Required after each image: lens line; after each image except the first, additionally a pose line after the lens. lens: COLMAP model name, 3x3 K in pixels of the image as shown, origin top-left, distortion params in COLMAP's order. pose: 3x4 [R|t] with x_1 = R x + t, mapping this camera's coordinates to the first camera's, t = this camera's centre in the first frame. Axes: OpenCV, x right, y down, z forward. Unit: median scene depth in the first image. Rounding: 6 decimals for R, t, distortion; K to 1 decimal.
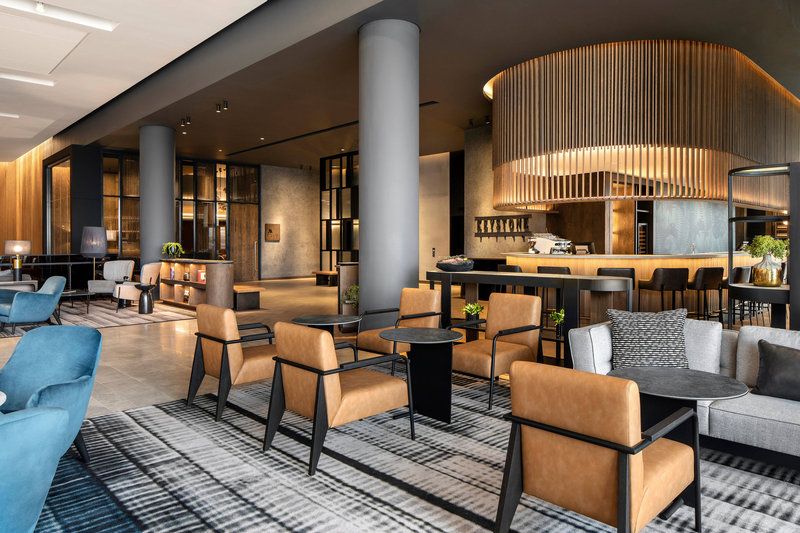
lens RADIAL K [[556.5, 0, 408.2], [0, 556.5, 240.6], [0, 0, 1]] dist [-0.003321, 0.005503]
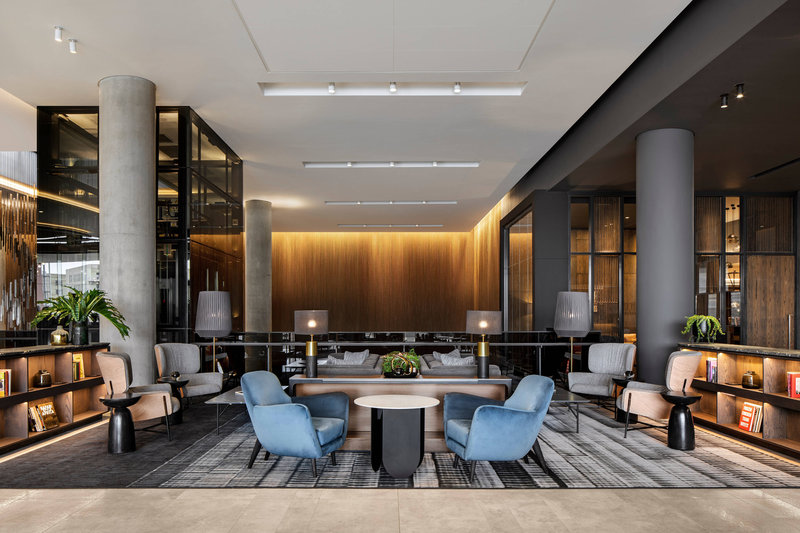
lens RADIAL K [[556.5, 0, 386.1], [0, 556.5, 310.9], [0, 0, 1]] dist [-0.003321, 0.005503]
pose [[0.720860, -0.002150, -0.693077, -0.256712], [-0.001487, 0.999988, -0.004648, 0.002105], [0.693079, 0.004382, 0.720849, 0.350976]]
